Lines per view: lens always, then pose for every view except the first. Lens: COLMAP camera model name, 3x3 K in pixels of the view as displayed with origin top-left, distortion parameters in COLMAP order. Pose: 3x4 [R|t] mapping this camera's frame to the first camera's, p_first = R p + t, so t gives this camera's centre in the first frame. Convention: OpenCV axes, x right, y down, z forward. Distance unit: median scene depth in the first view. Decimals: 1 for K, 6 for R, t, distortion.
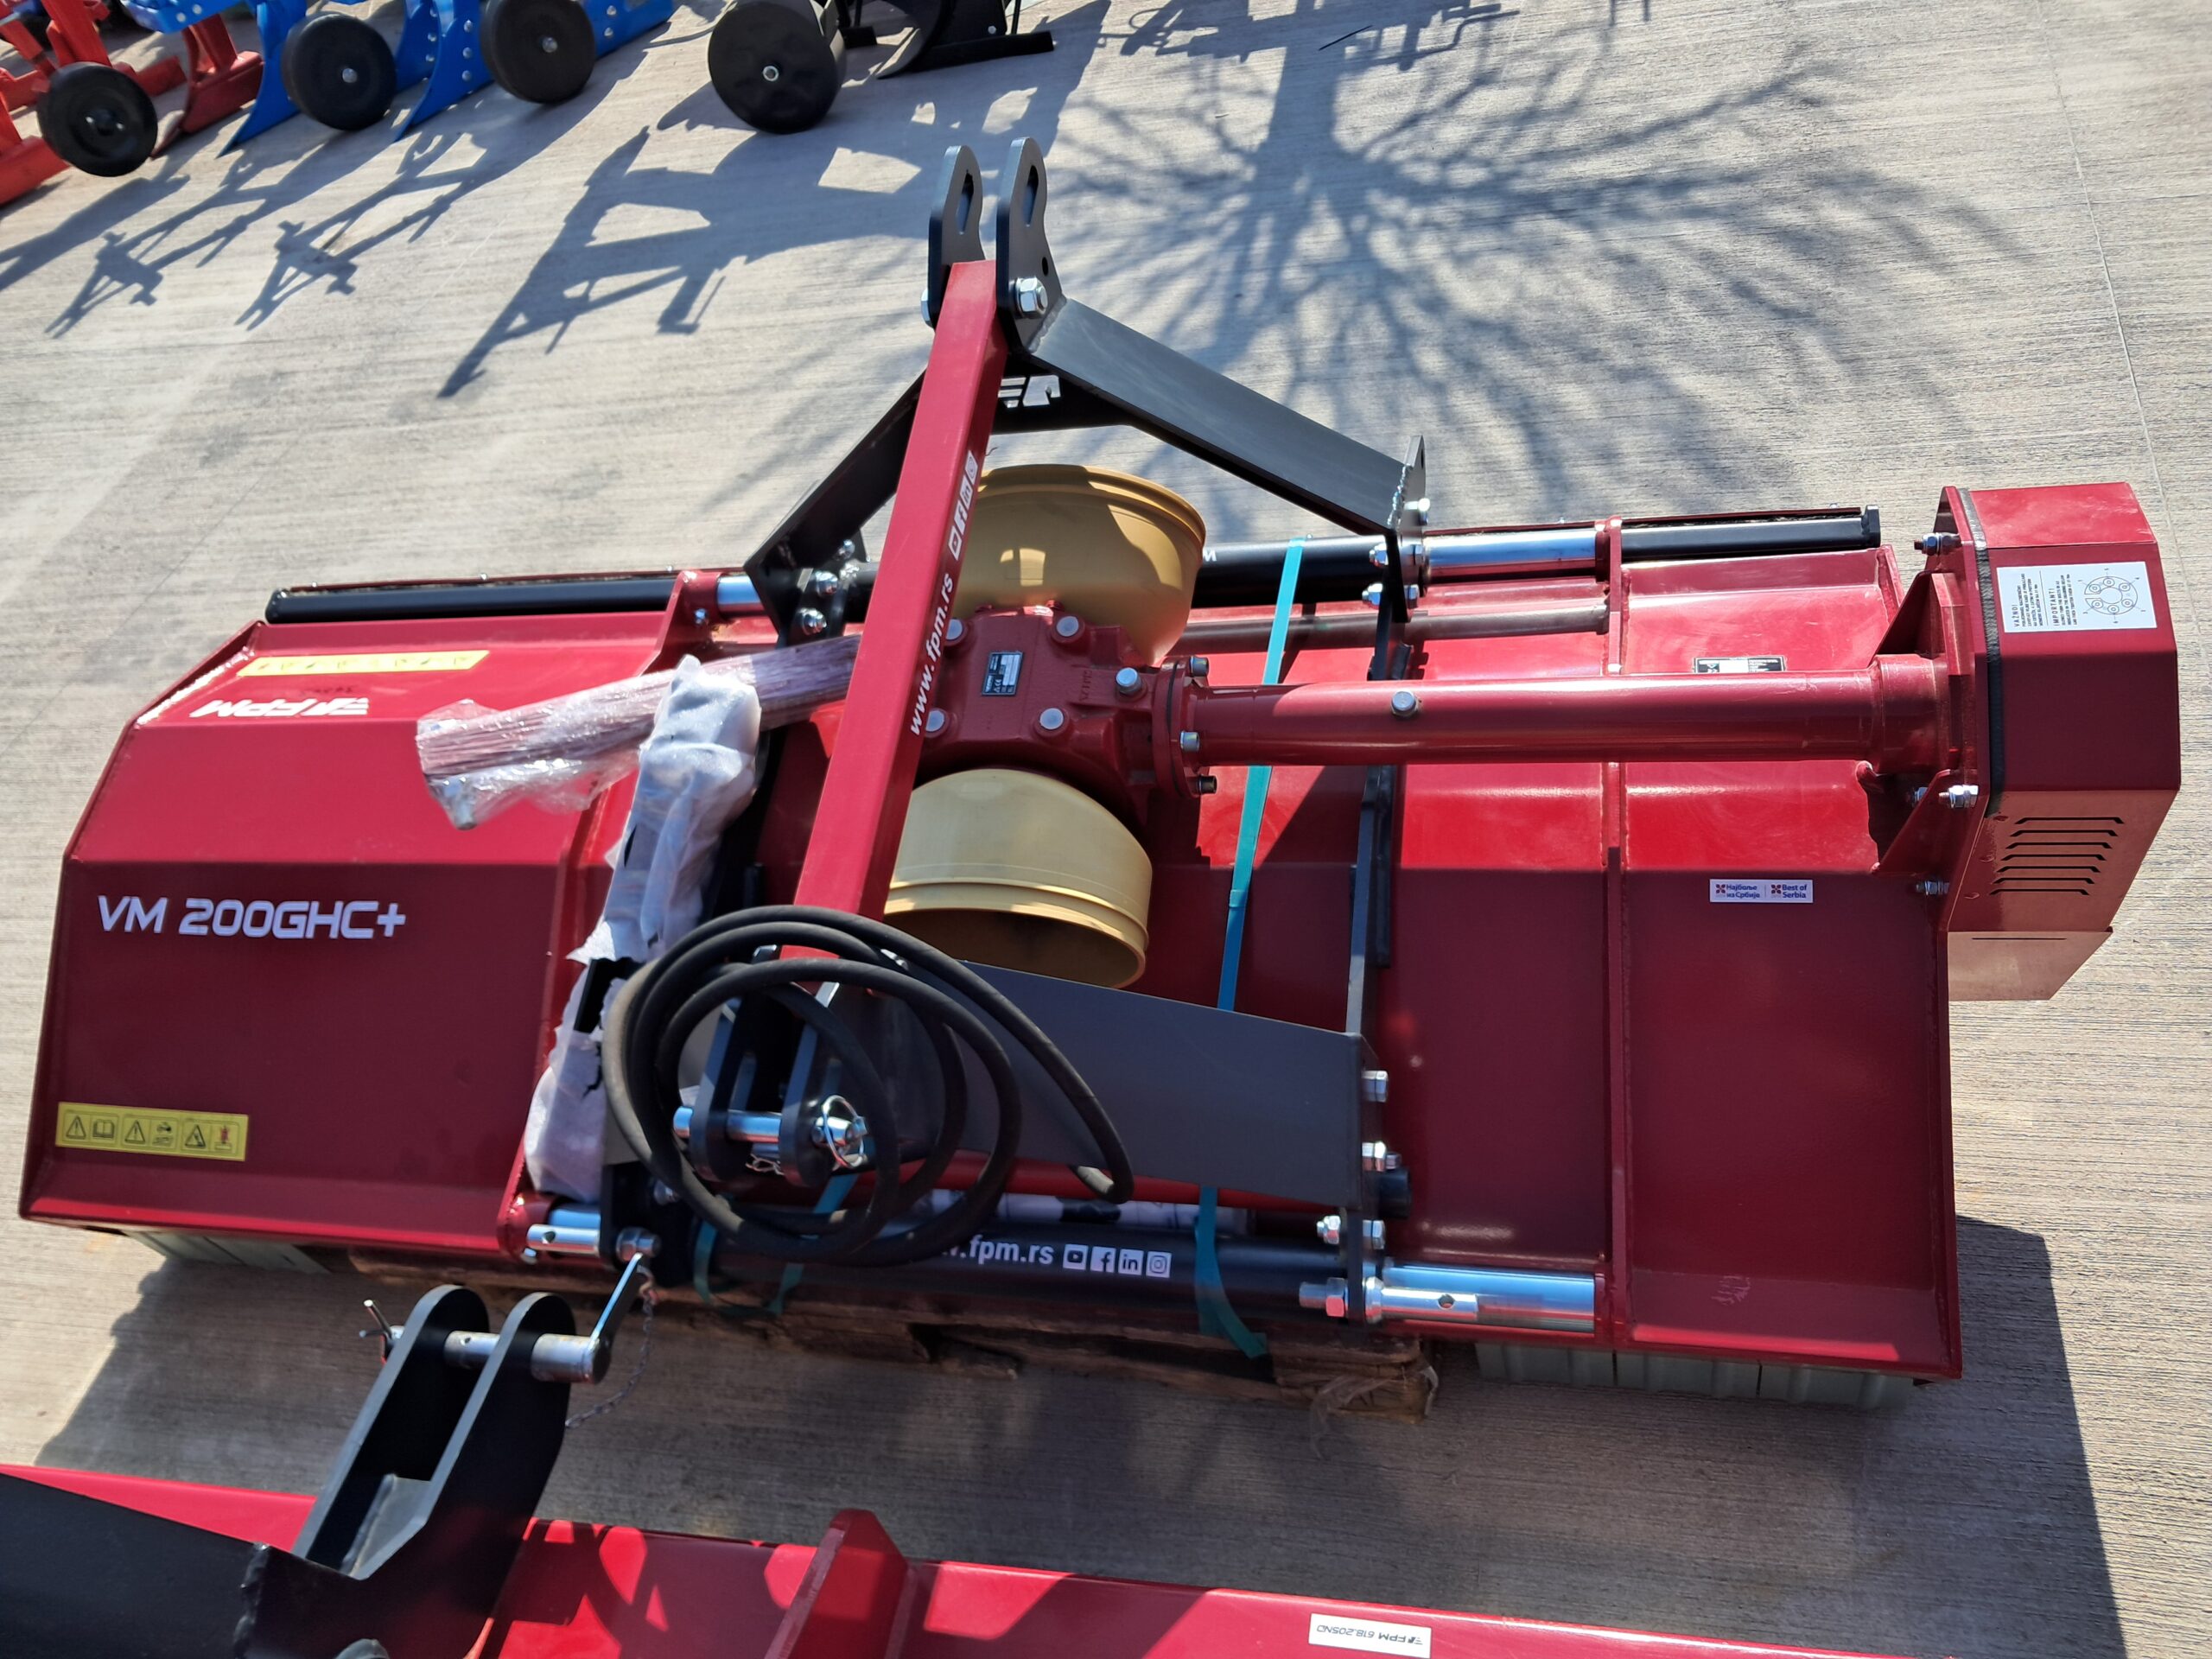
lens RADIAL K [[1749.8, 0, 1100.3], [0, 1749.8, 838.7], [0, 0, 1]] dist [0.028786, -0.021711]
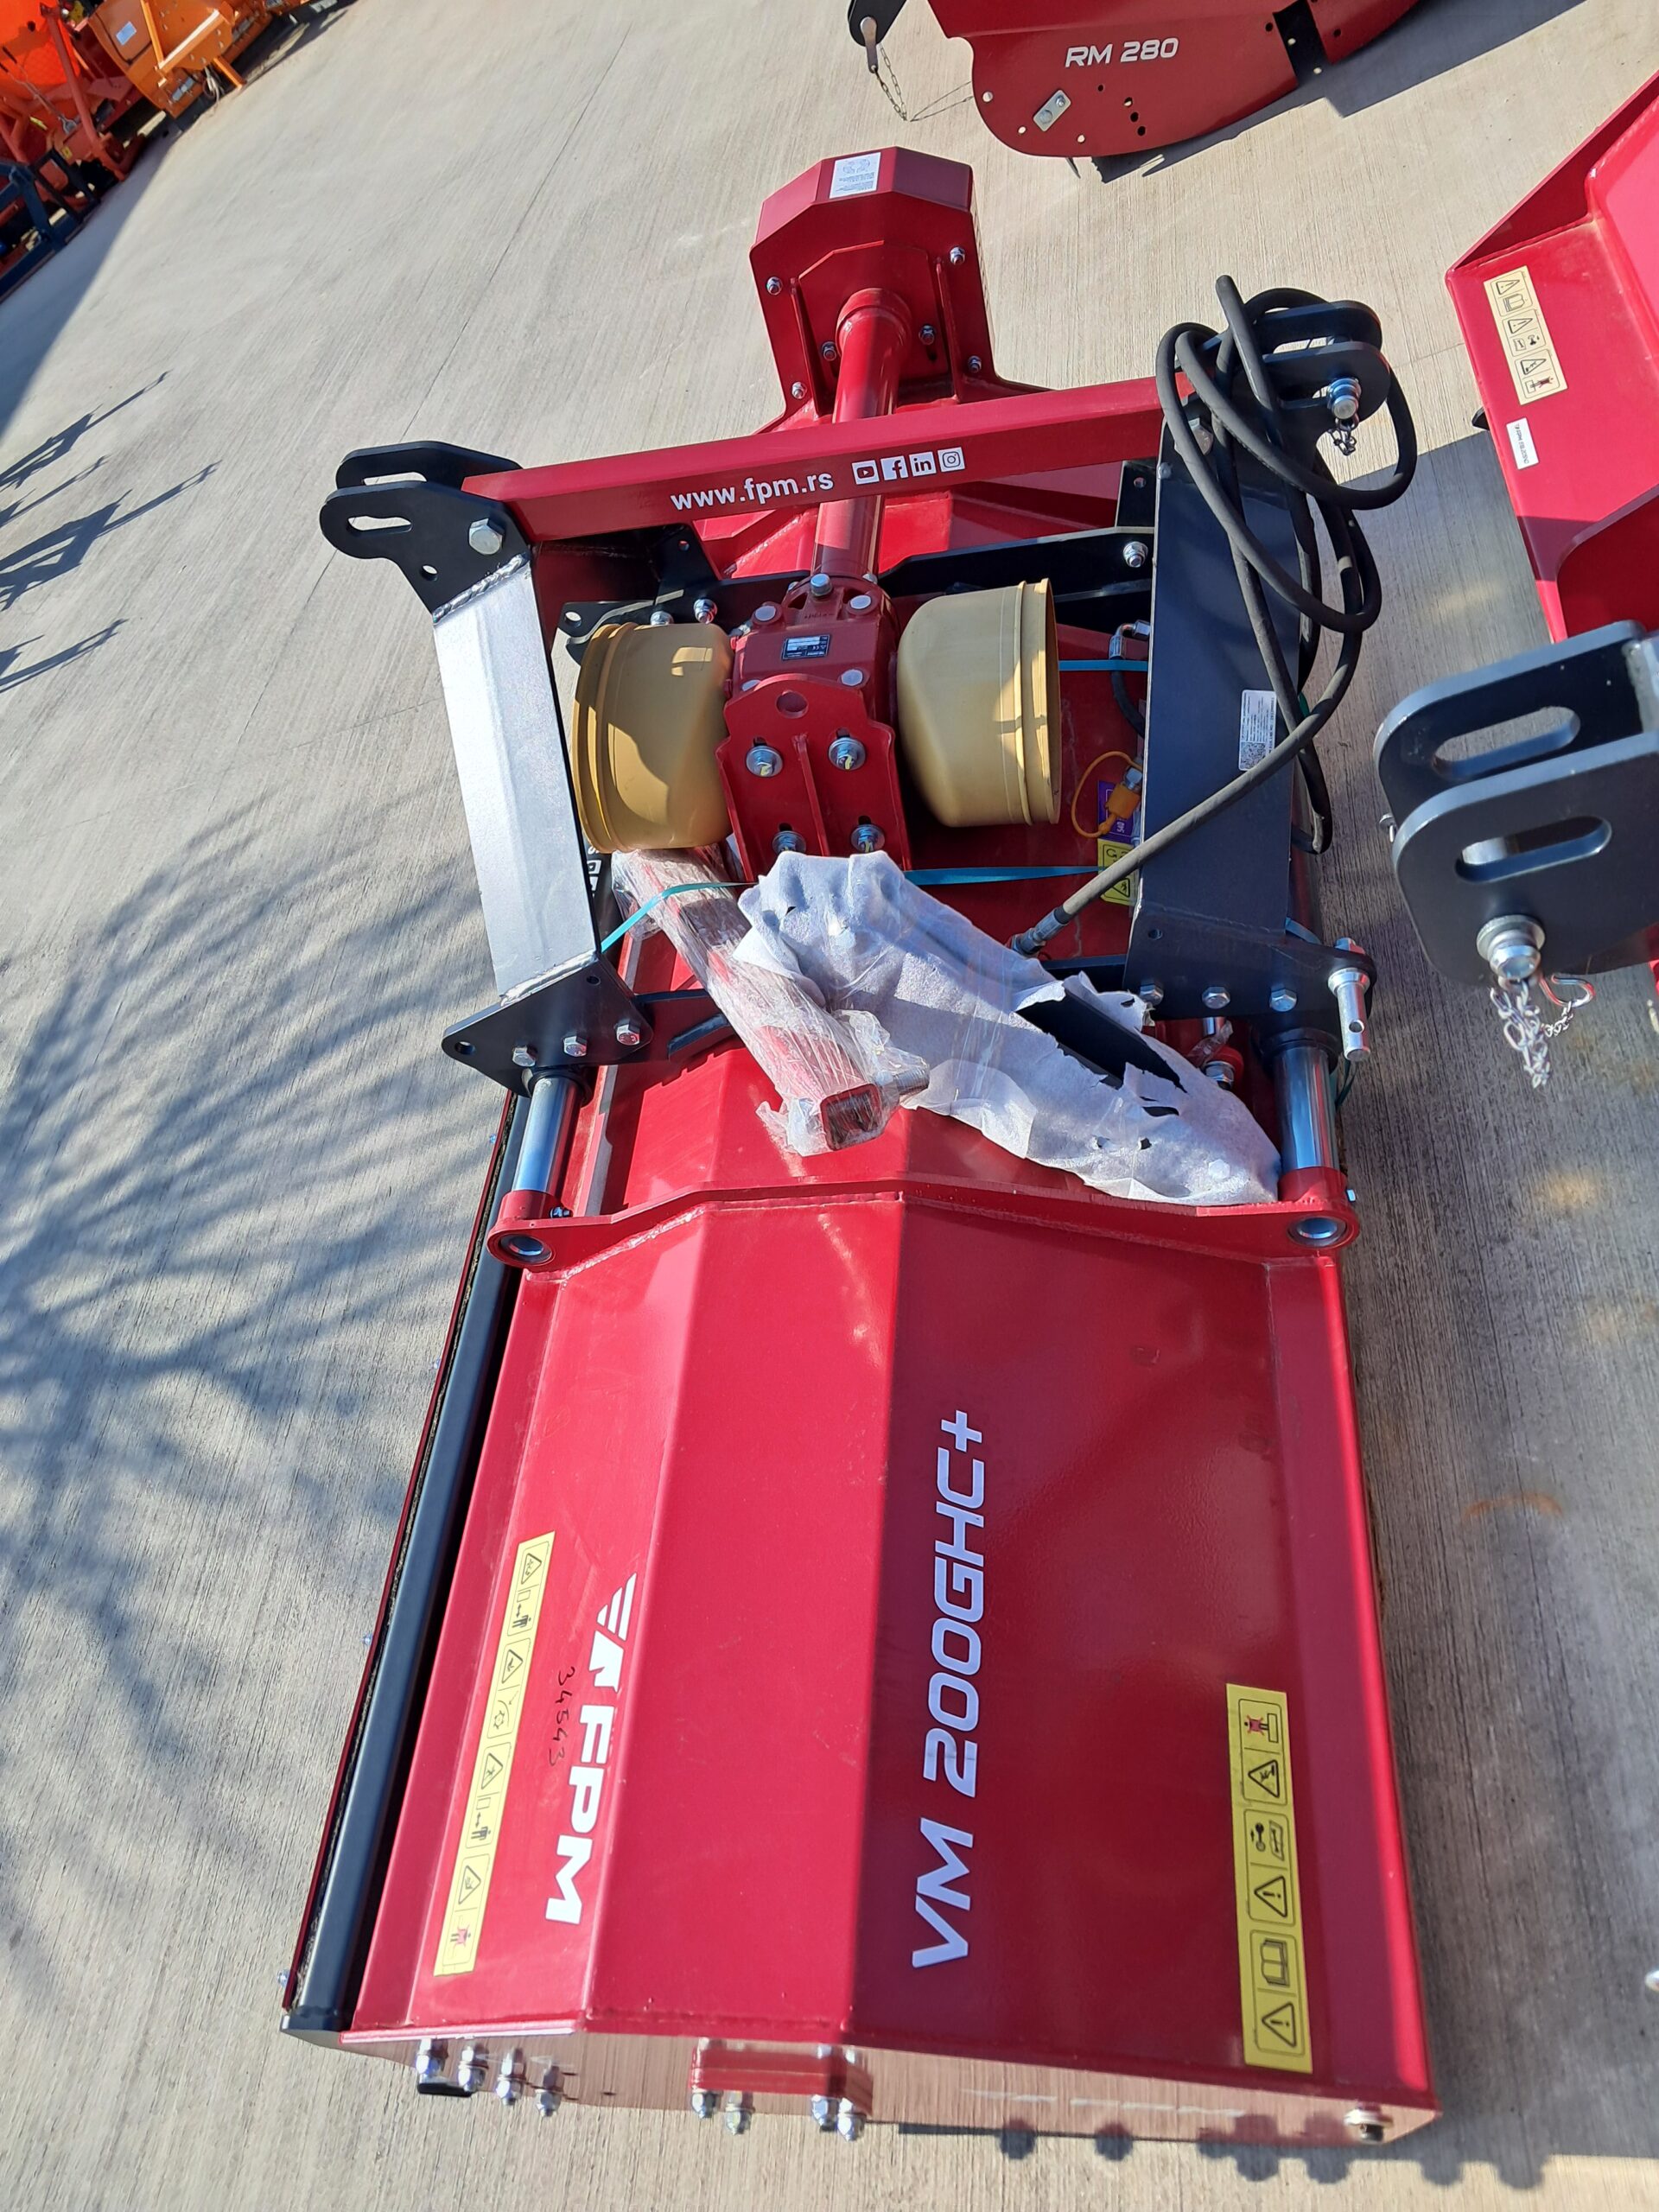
lens RADIAL K [[1749.8, 0, 817.6], [0, 1749.8, 1111.1], [0, 0, 1]] dist [0.028786, -0.021711]
pose [[-0.006391, -0.604697, 0.796430, -0.836013], [0.956660, 0.228183, 0.180927, -0.165541], [-0.291138, 0.763069, 0.577030, 0.429309]]
